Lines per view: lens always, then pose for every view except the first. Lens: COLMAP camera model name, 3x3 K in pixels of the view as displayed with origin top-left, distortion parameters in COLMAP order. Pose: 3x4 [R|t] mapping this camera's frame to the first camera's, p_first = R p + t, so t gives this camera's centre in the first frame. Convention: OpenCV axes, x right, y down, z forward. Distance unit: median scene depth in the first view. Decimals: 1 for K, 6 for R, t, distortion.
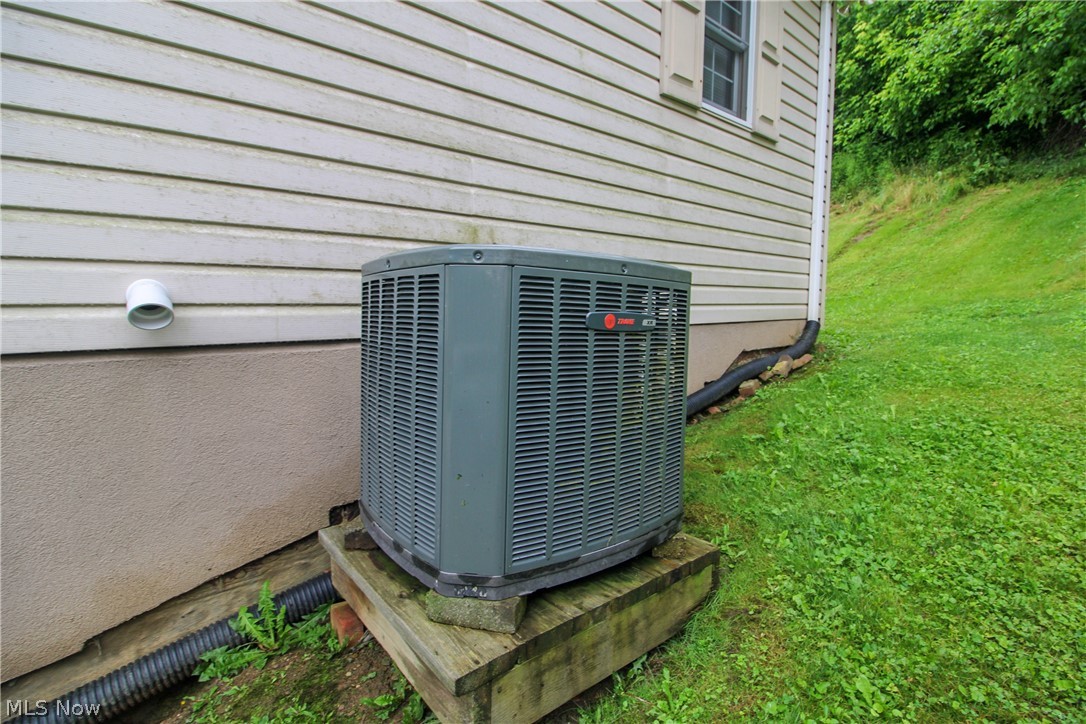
lens RADIAL K [[513.3, 0, 538.8], [0, 513.3, 360.3], [0, 0, 1]] dist [-0.015847, -0.004038]
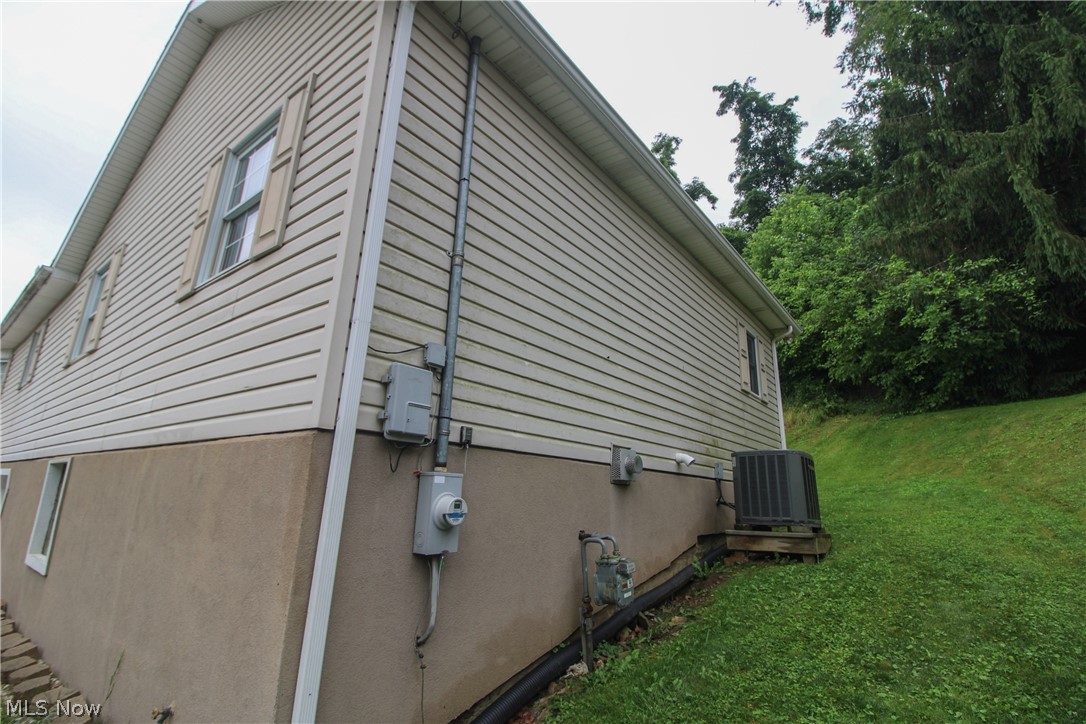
lens RADIAL K [[513.3, 0, 548.0], [0, 513.3, 356.2], [0, 0, 1]] dist [-0.015847, -0.004038]
pose [[0.974631, 0.086086, 0.206601, -0.377301], [-0.003442, 0.928730, -0.370741, 0.083240], [-0.223792, 0.360625, 0.905465, -0.350917]]
